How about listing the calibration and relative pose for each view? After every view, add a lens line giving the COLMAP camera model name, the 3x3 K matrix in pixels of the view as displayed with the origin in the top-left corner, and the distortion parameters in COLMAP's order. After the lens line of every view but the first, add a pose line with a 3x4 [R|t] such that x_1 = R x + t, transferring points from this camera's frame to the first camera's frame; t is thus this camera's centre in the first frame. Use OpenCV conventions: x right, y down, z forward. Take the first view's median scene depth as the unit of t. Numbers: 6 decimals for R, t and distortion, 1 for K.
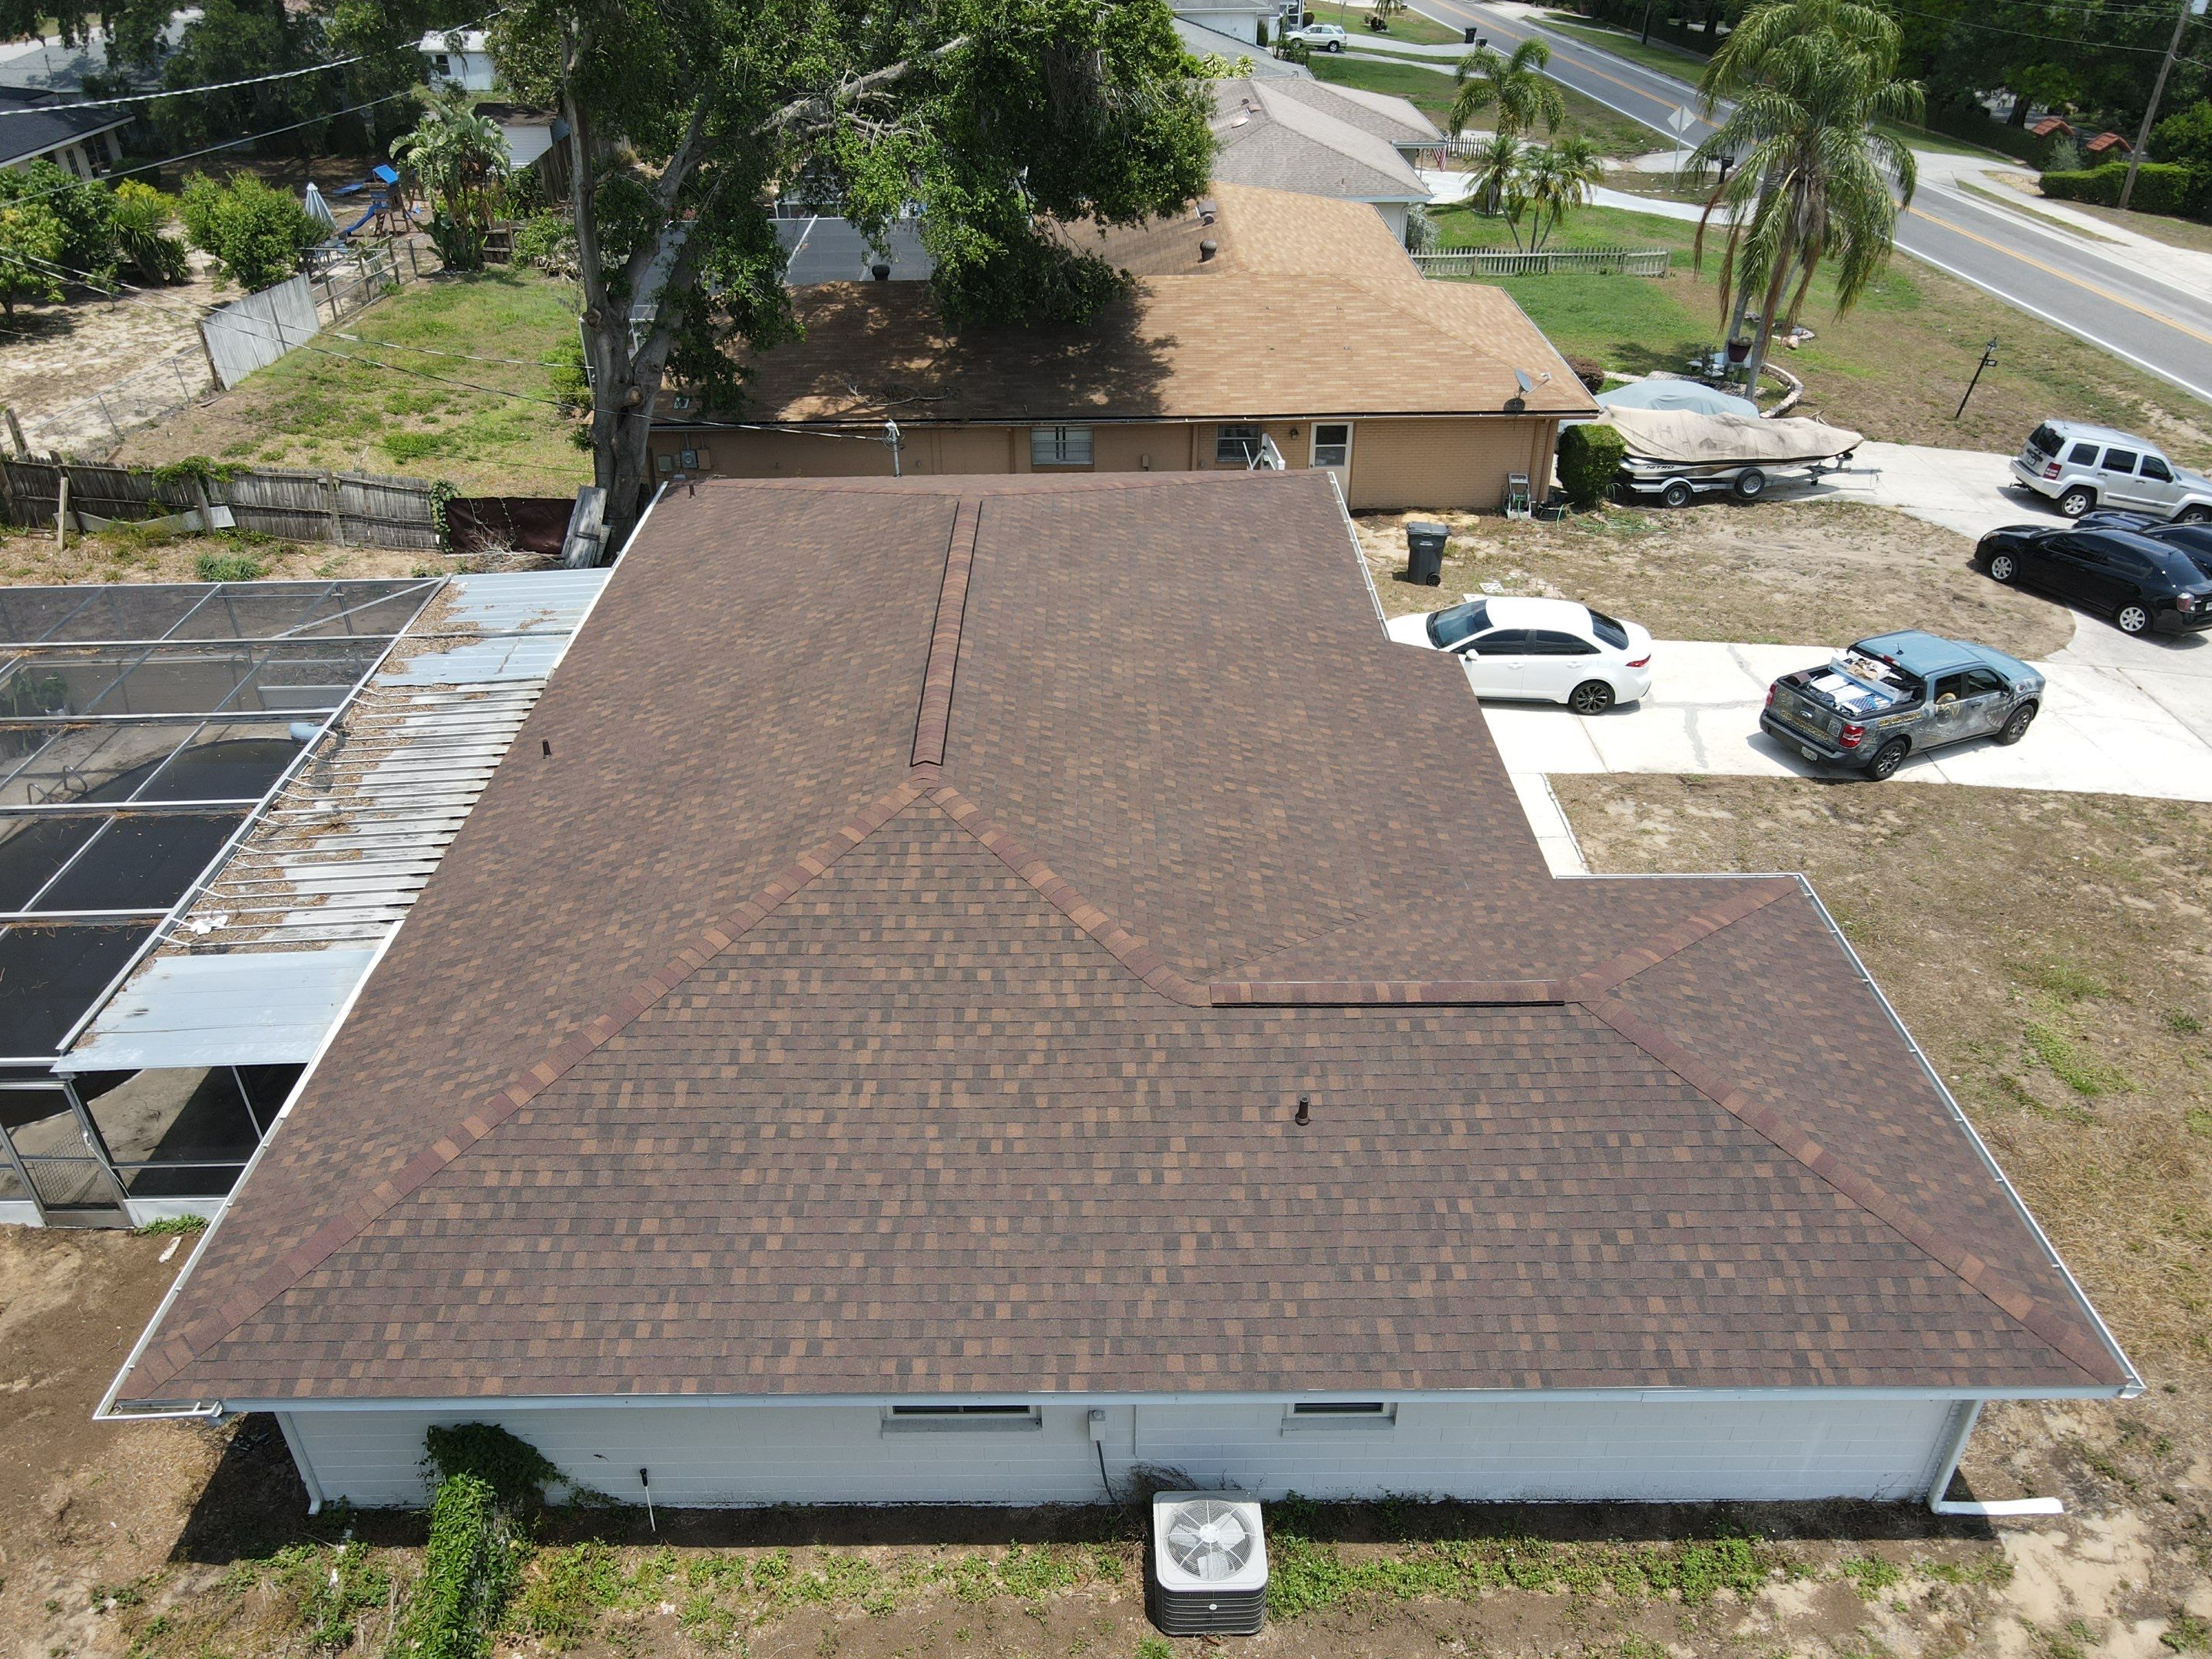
lens RADIAL K [[1625.3, 0, 1068.9], [0, 1625.3, 819.6], [0, 0, 1]] dist [0.006129, -0.001221]
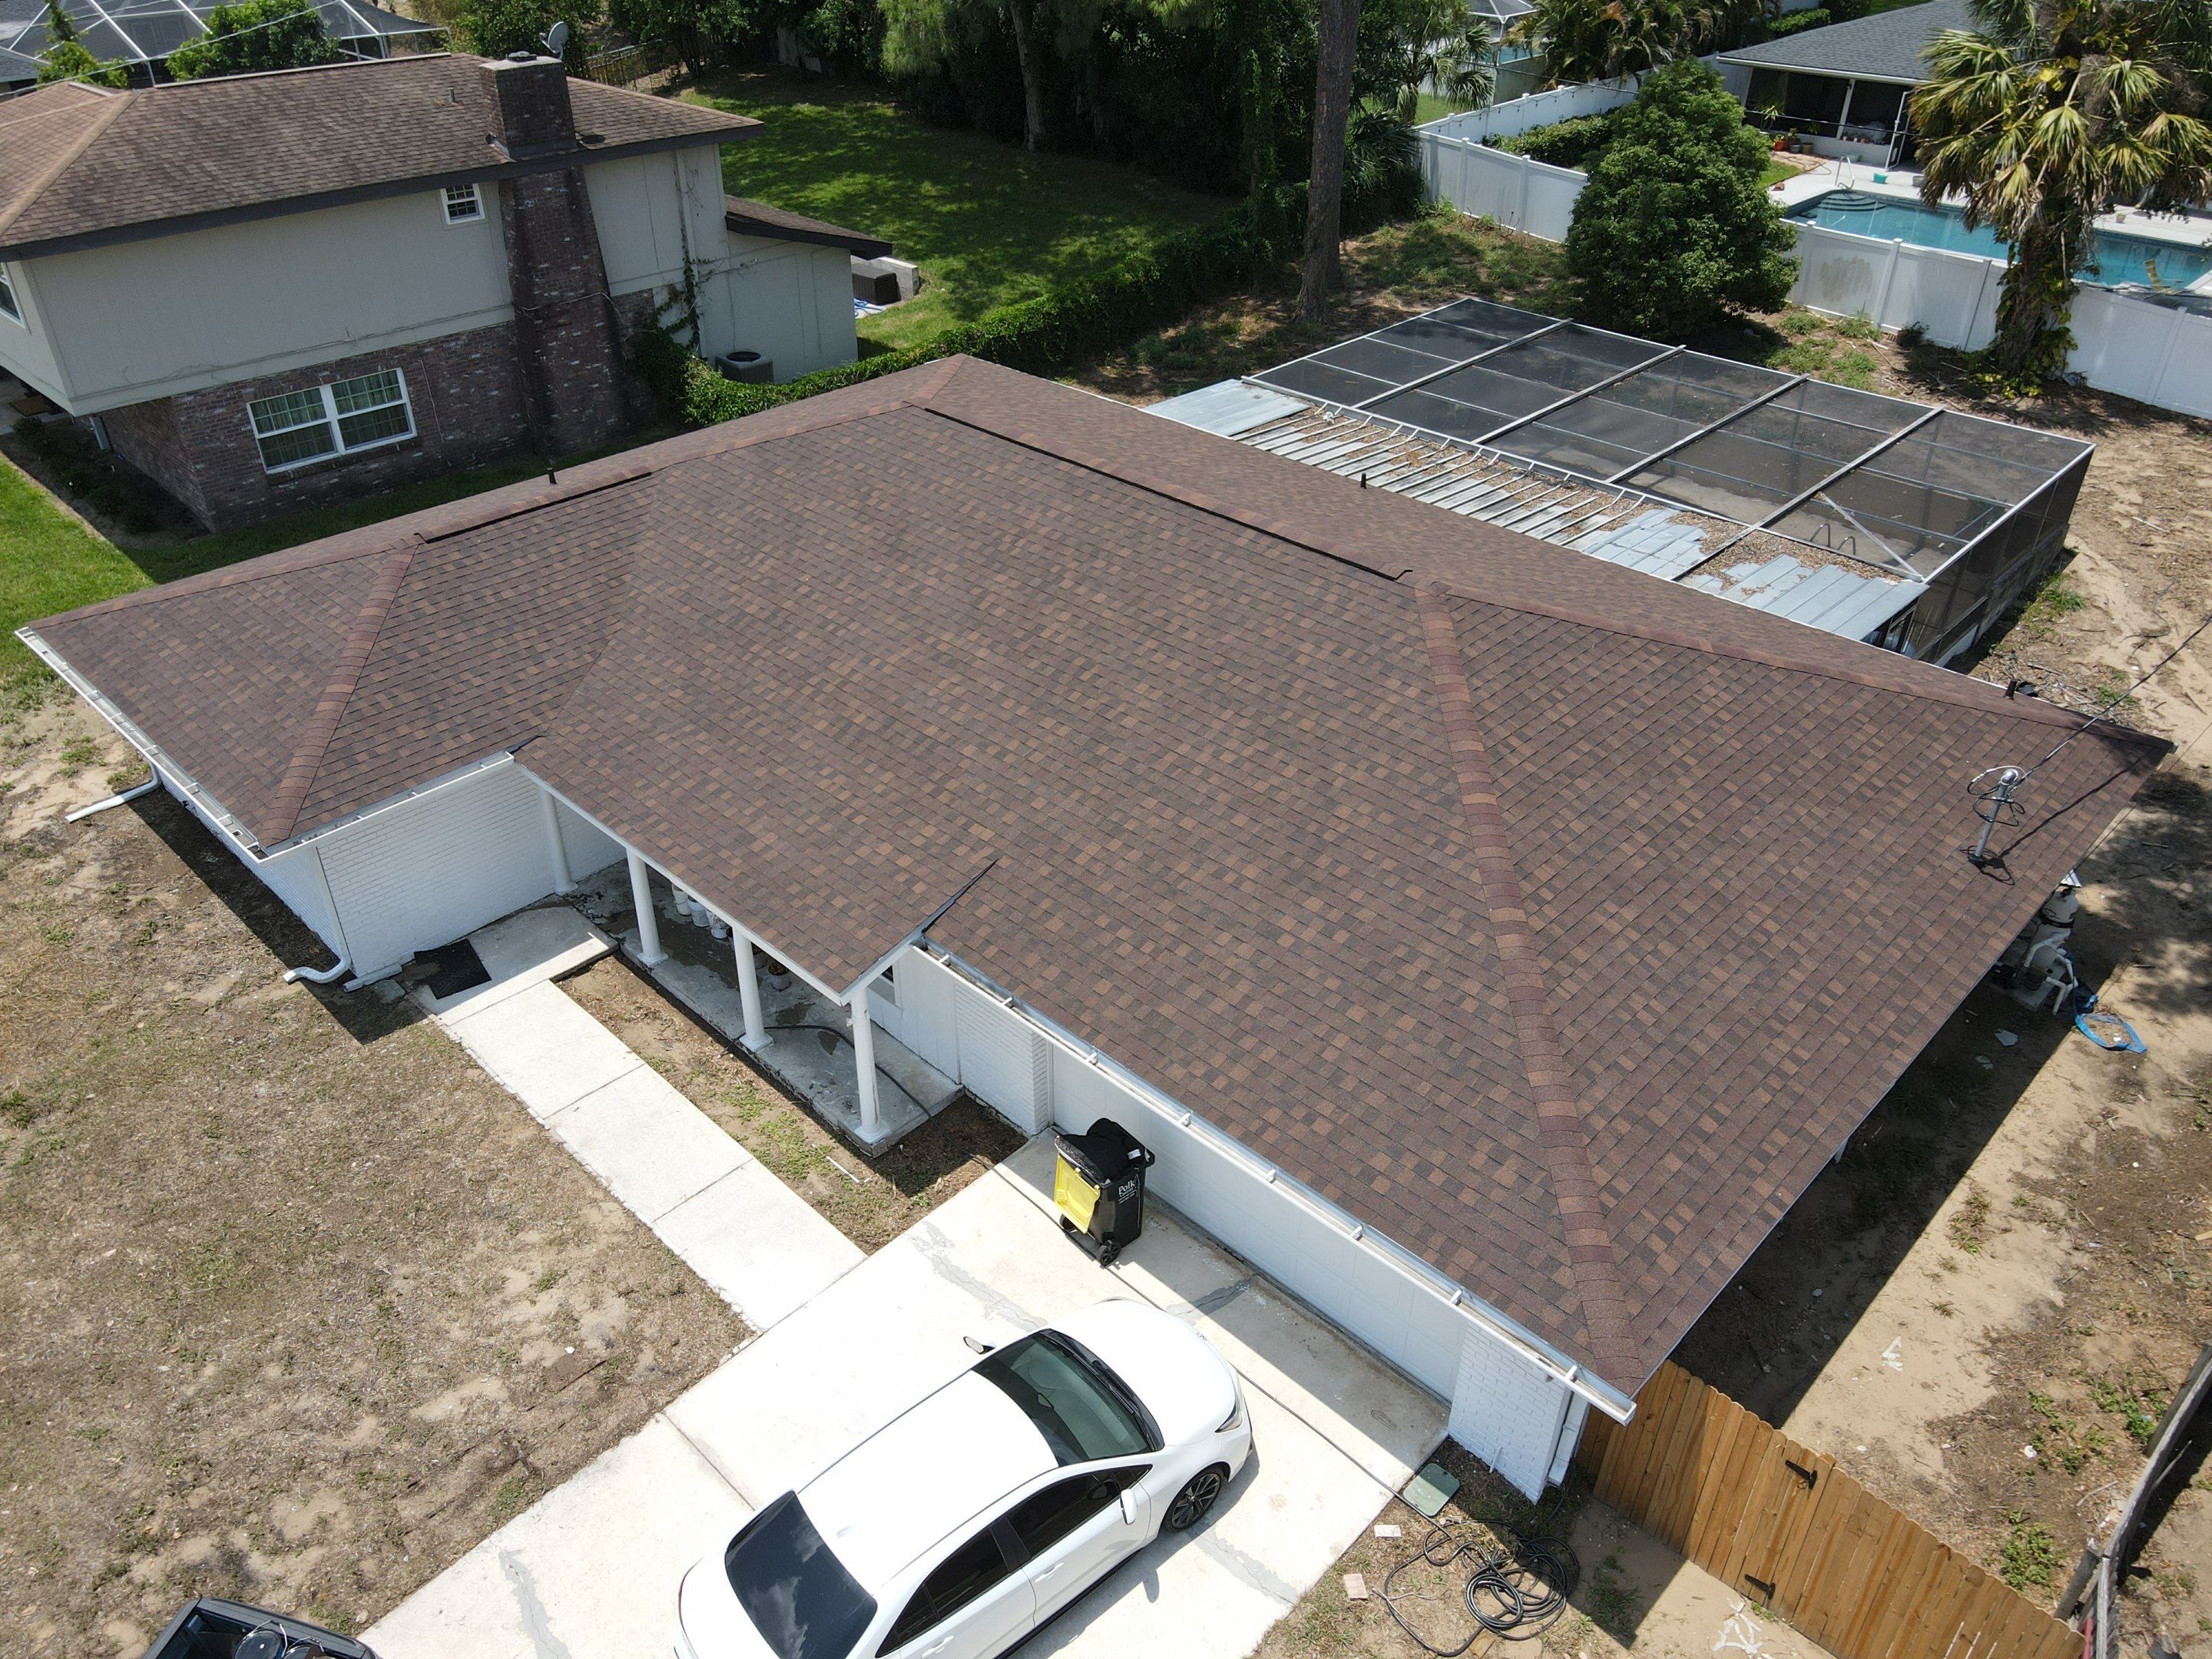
lens RADIAL K [[1635.9, 0, 1074.1], [0, 1635.9, 802.2], [0, 0, 1]] dist [0.016567, -0.009041]
pose [[-0.698738, 0.403828, -0.590499, 0.664305], [-0.370681, 0.501601, 0.781660, -0.851544], [0.611851, 0.765062, -0.200797, 1.449123]]
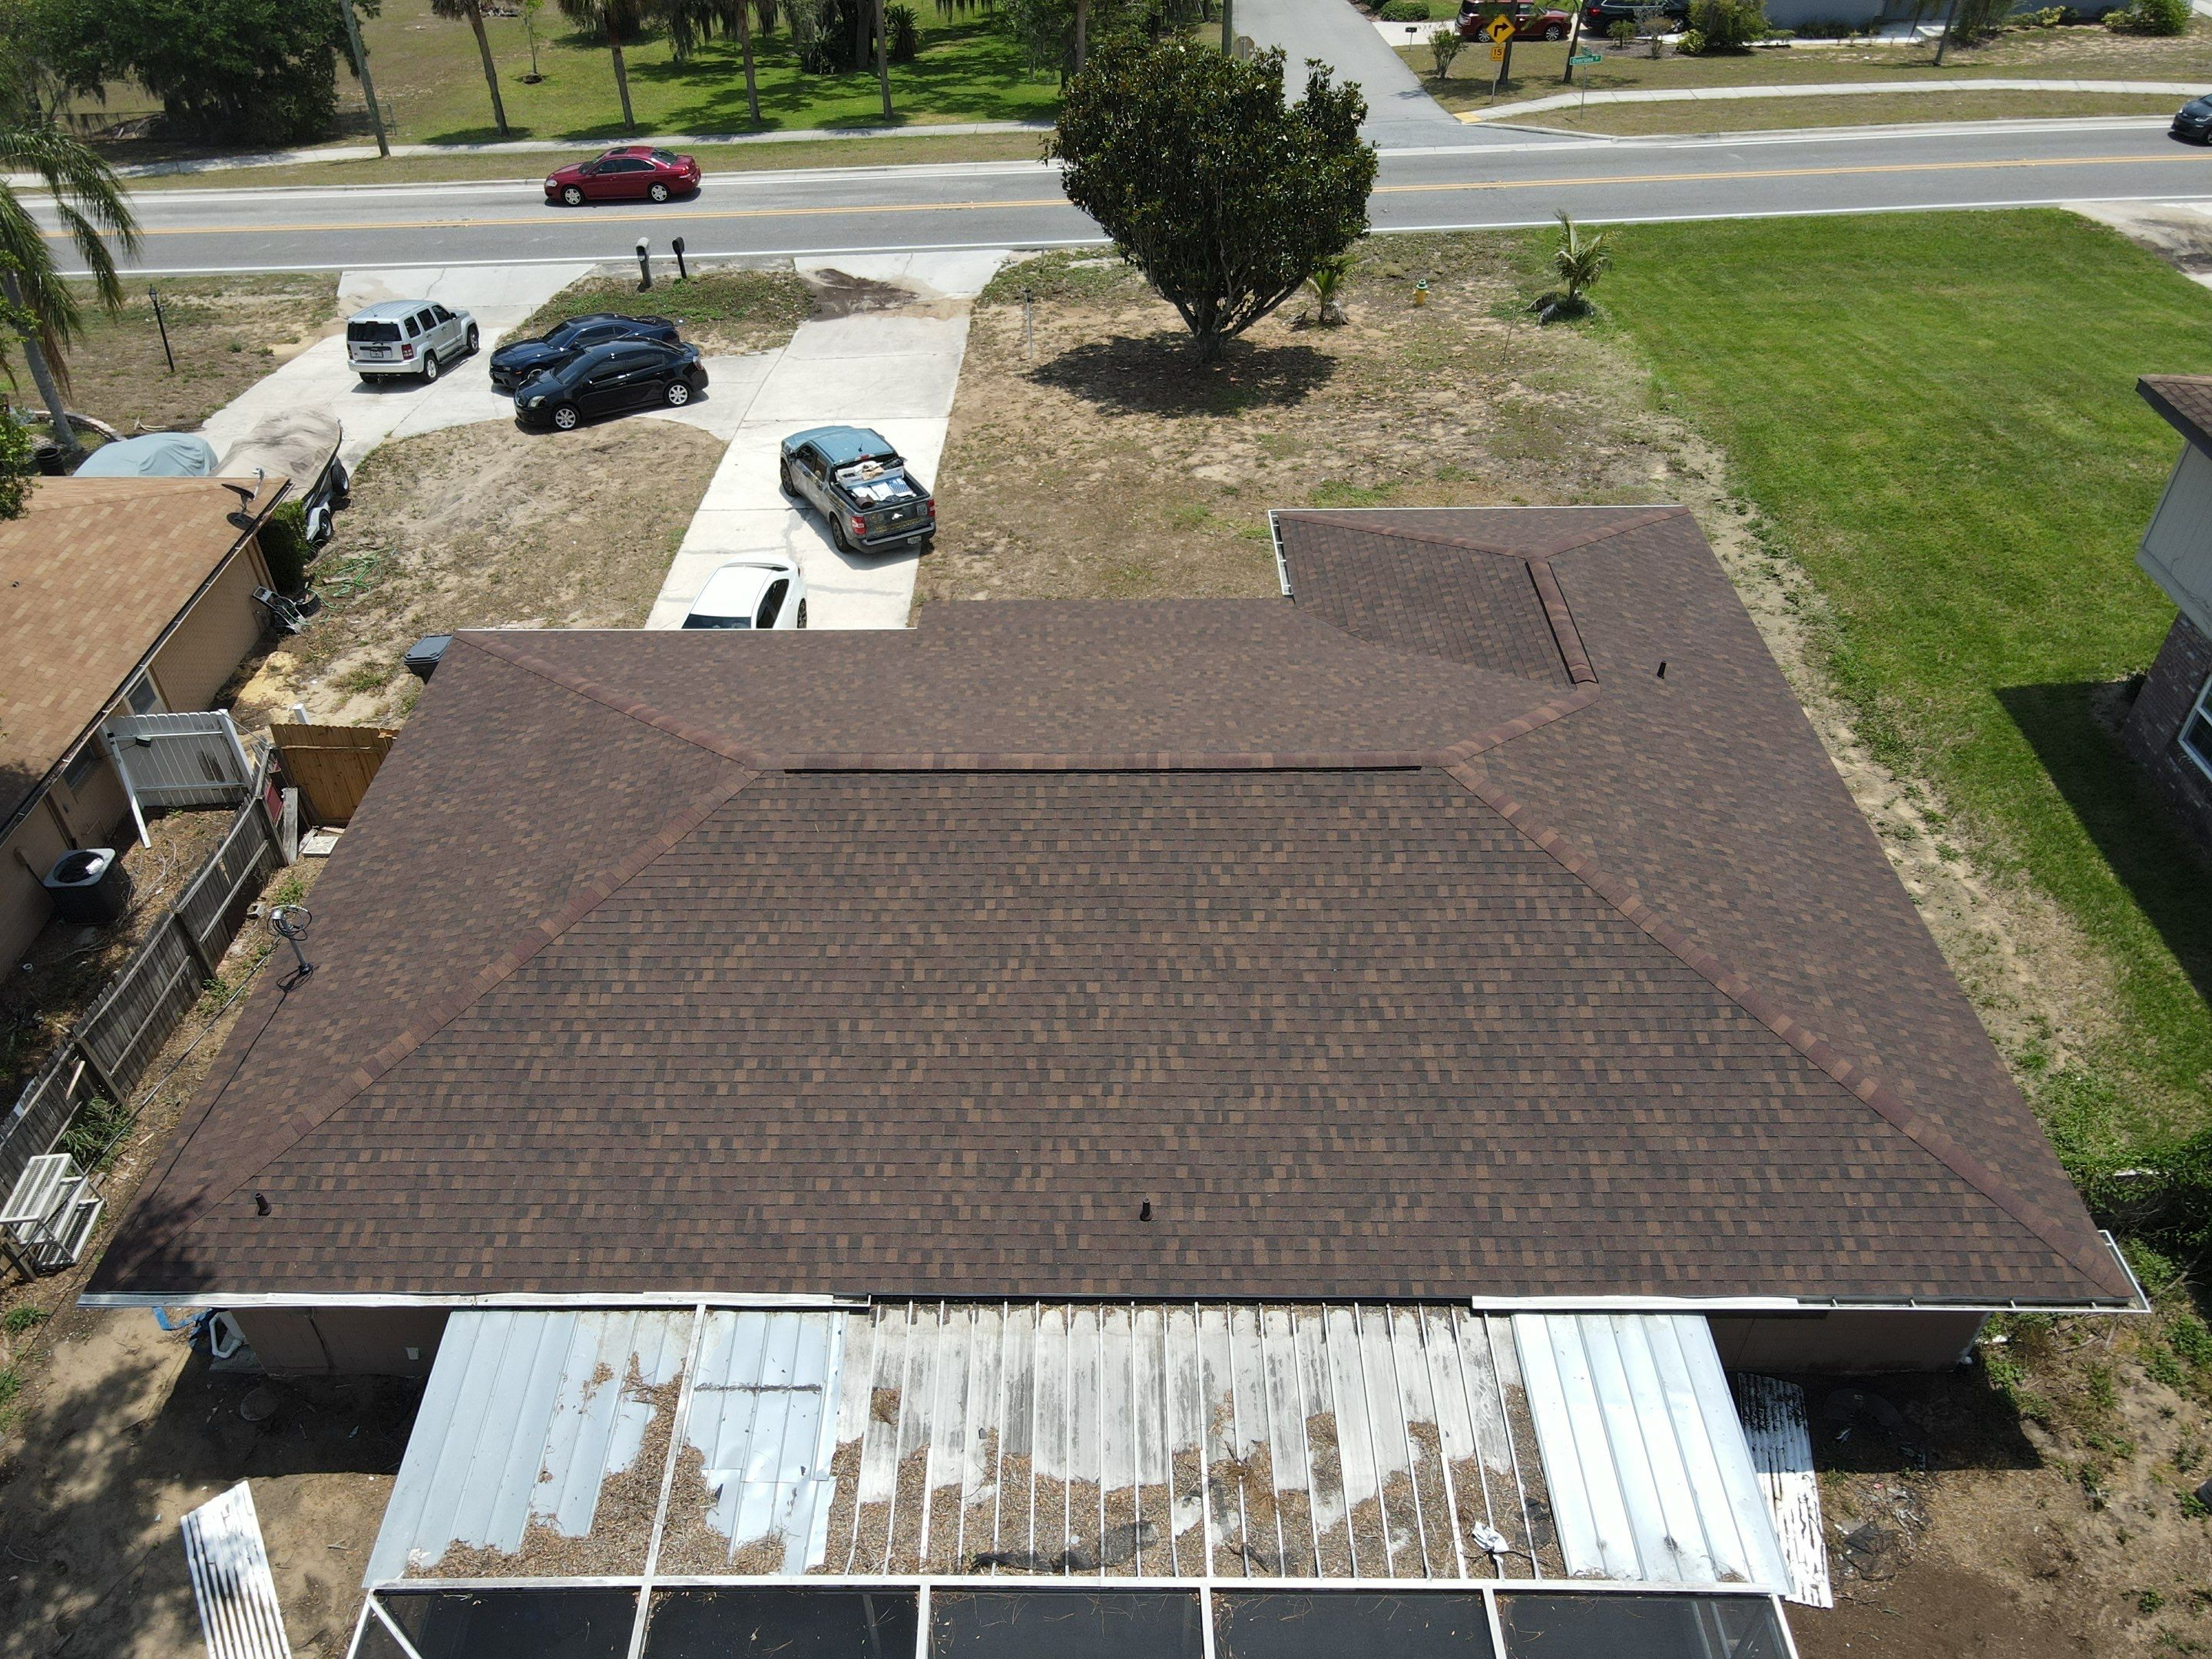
lens RADIAL K [[1639.0, 0, 1076.7], [0, 1639.0, 807.9], [0, 0, 1]] dist [0.004513, 0.006990]
pose [[0.003514, -0.615304, 0.788282, -0.939487], [0.547268, 0.660945, 0.513469, -0.677365], [-0.836950, 0.429597, 0.339058, 0.767828]]
